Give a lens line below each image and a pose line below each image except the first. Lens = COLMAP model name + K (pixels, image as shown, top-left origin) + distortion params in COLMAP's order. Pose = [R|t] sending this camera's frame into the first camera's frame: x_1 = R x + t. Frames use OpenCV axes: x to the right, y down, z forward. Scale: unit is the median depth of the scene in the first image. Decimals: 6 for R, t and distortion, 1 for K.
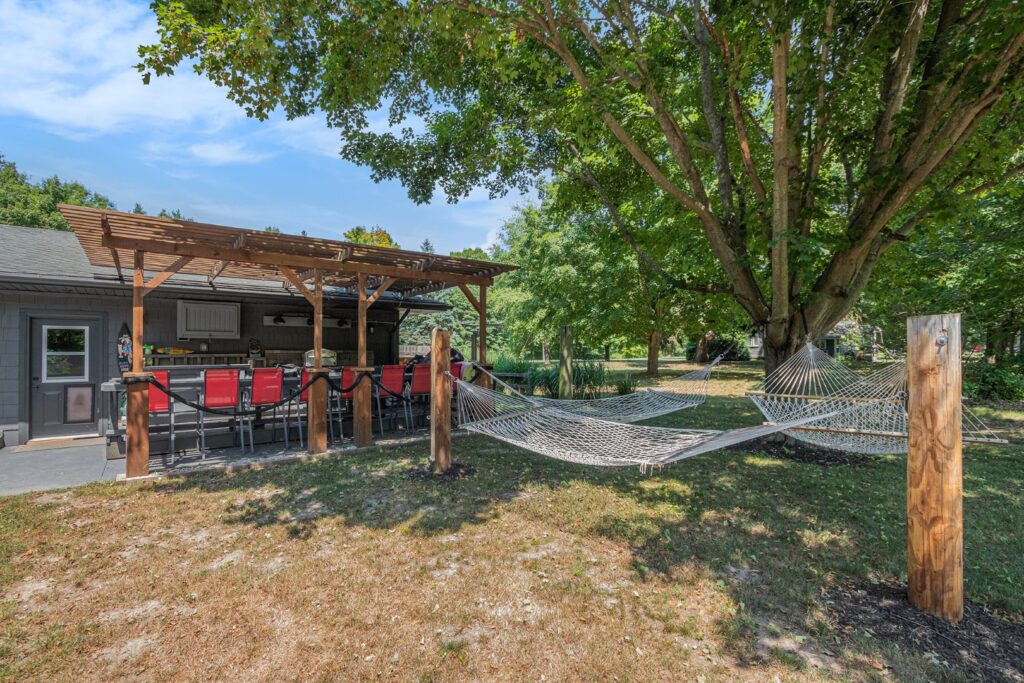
lens RADIAL K [[483.0, 0, 486.5], [0, 483.0, 346.2], [0, 0, 1]] dist [-0.018309, 0.000134]
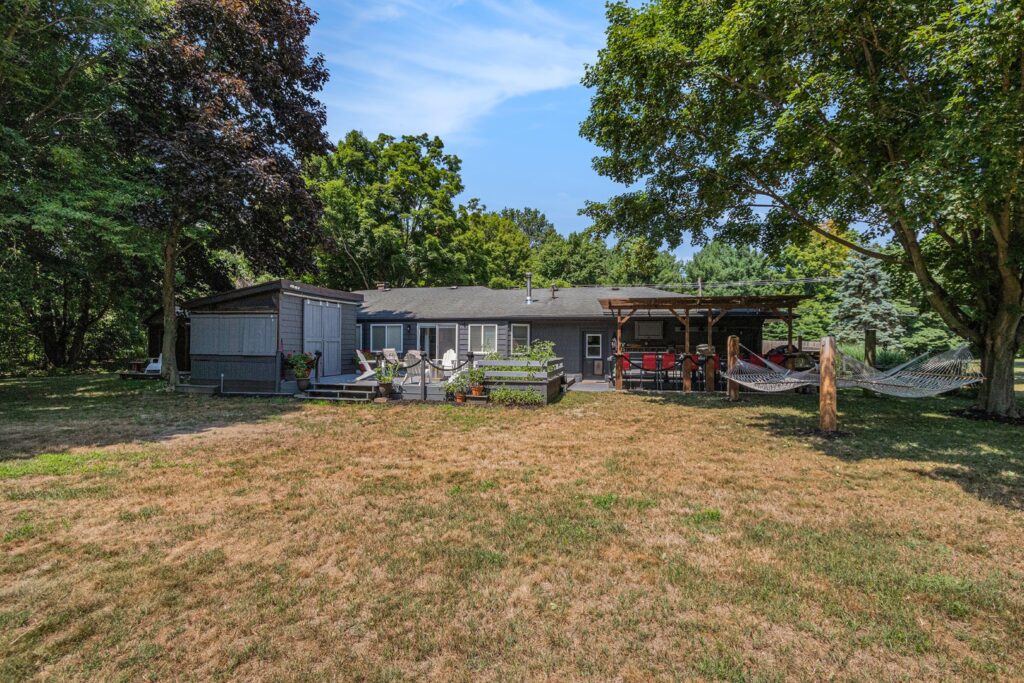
lens RADIAL K [[483.0, 0, 510.5], [0, 483.0, 341.4], [0, 0, 1]] dist [-0.018309, 0.000134]
pose [[0.656587, 0.001523, -0.754248, 0.689657], [-0.000293, 0.999998, 0.001763, -0.011707], [0.754250, -0.000937, 0.656587, -0.934126]]
